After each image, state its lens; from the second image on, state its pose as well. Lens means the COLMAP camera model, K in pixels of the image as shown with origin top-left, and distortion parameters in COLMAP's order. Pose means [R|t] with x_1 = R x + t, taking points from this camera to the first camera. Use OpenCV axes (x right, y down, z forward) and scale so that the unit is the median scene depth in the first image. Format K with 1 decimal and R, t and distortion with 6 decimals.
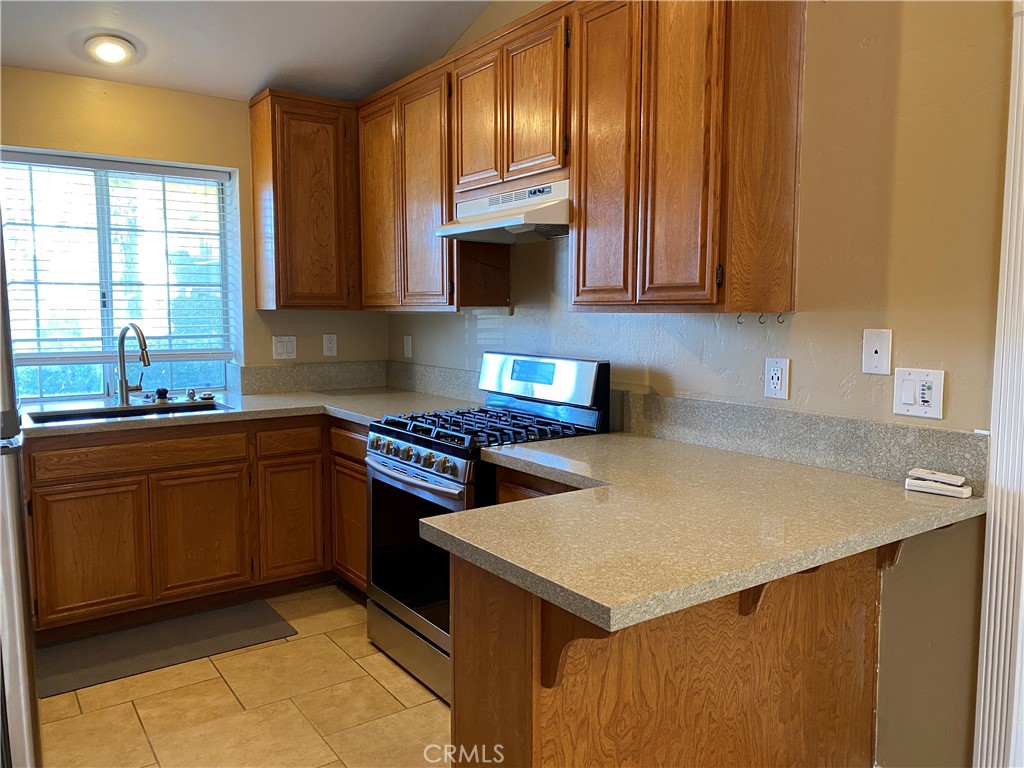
lens RADIAL K [[782.2, 0, 519.5], [0, 782.2, 388.2], [0, 0, 1]] dist [0.022879, -0.026441]
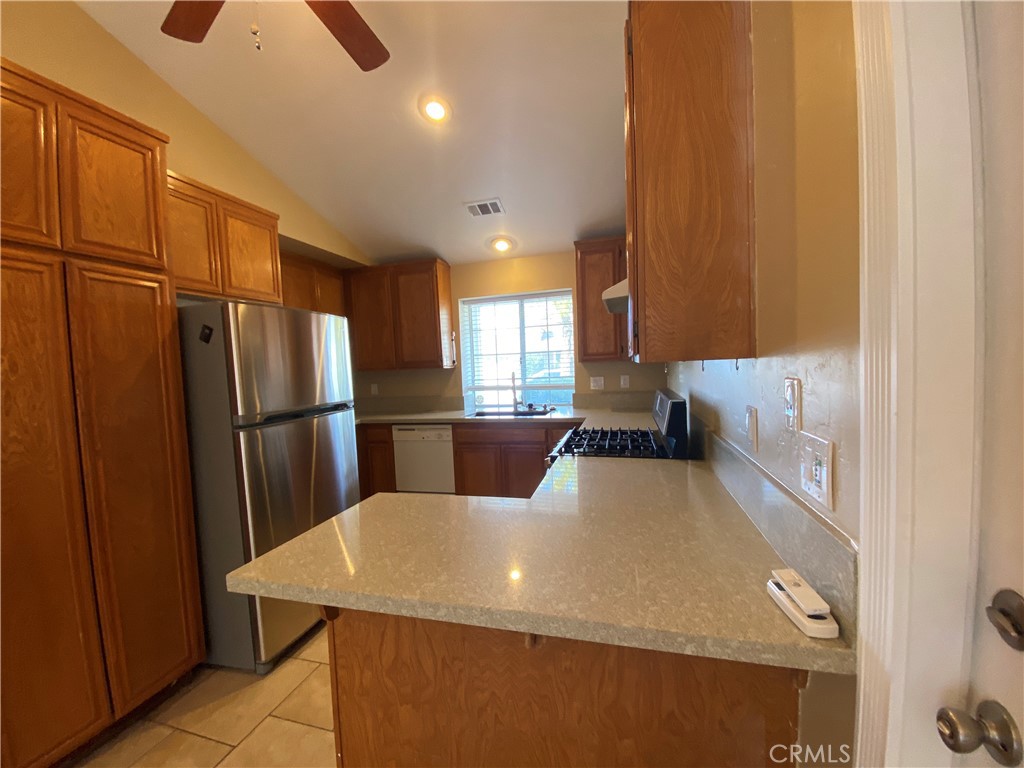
lens RADIAL K [[411.6, 0, 505.6], [0, 411.6, 388.6], [0, 0, 1]] dist [0.008602, -0.015041]
pose [[0.624448, 0.017217, -0.780876, 0.364576], [-0.035985, 0.999330, -0.006743, -0.031283], [0.780237, 0.032310, 0.624649, 0.314751]]
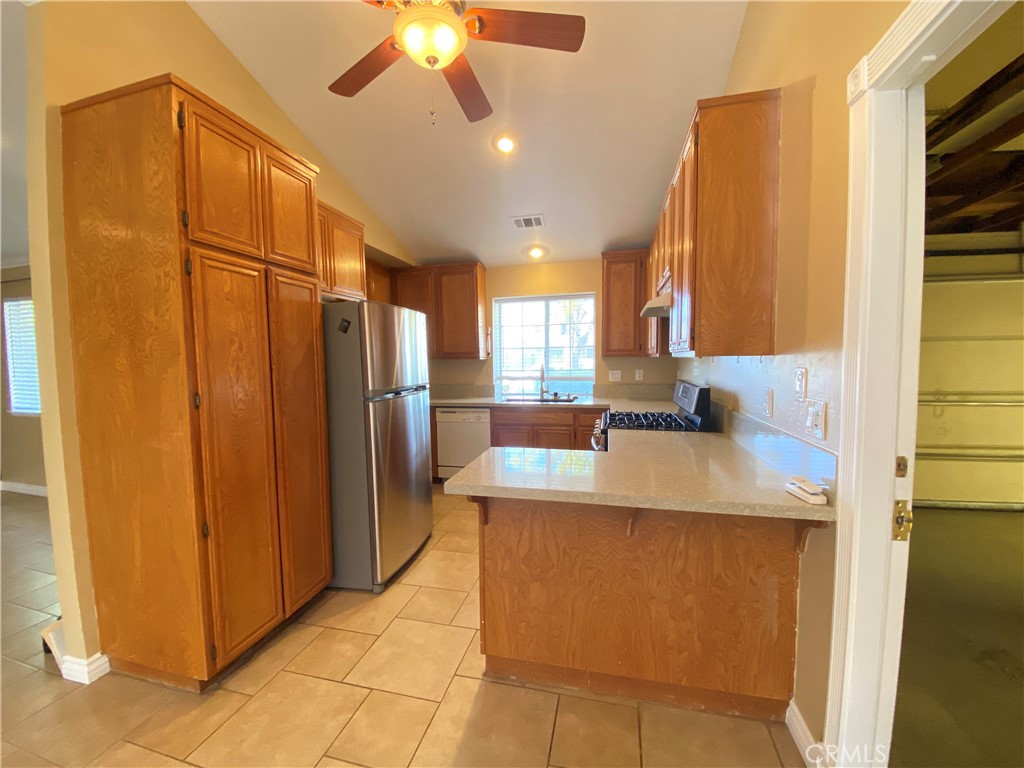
lens RADIAL K [[411.6, 0, 504.2], [0, 411.6, 388.7], [0, 0, 1]] dist [0.008602, -0.015041]
pose [[0.647655, 0.043753, -0.760676, 0.400566], [-0.061398, 0.998100, 0.005134, -0.007623], [0.759456, 0.043379, 0.649111, 0.110350]]
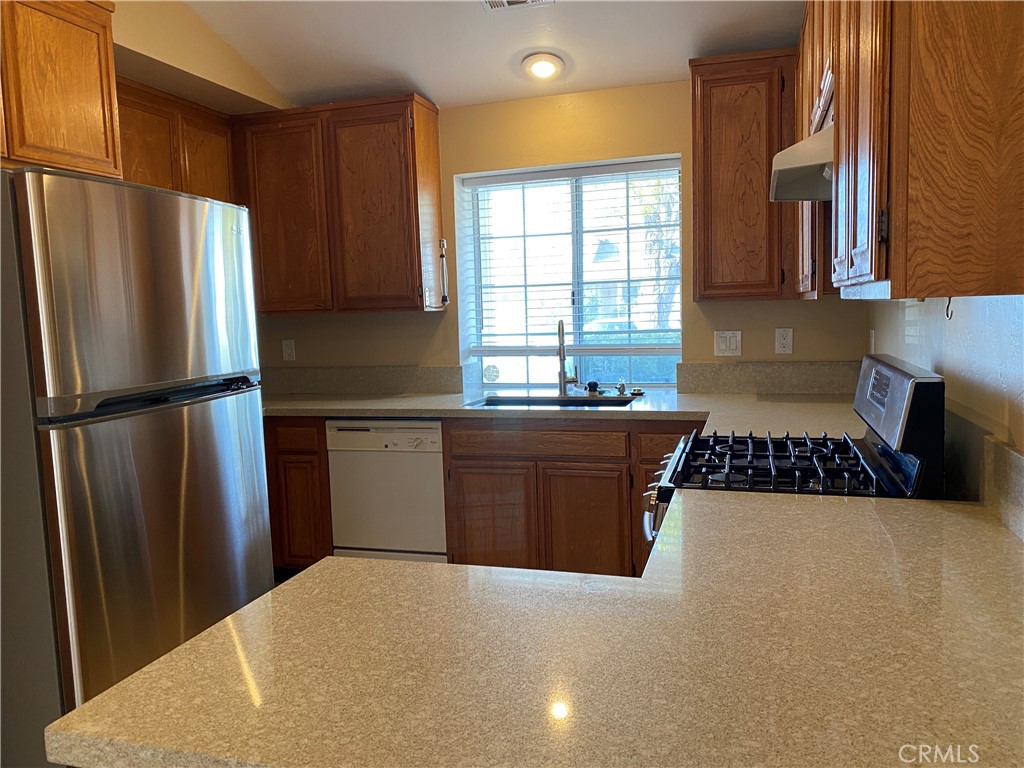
lens RADIAL K [[782.2, 0, 497.0], [0, 782.2, 377.7], [0, 0, 1]] dist [0.022879, -0.026441]
pose [[0.598774, 0.049766, -0.799371, 0.321469], [-0.048033, 0.998503, 0.026183, -0.028641], [0.799477, 0.022718, 0.600268, 0.306468]]
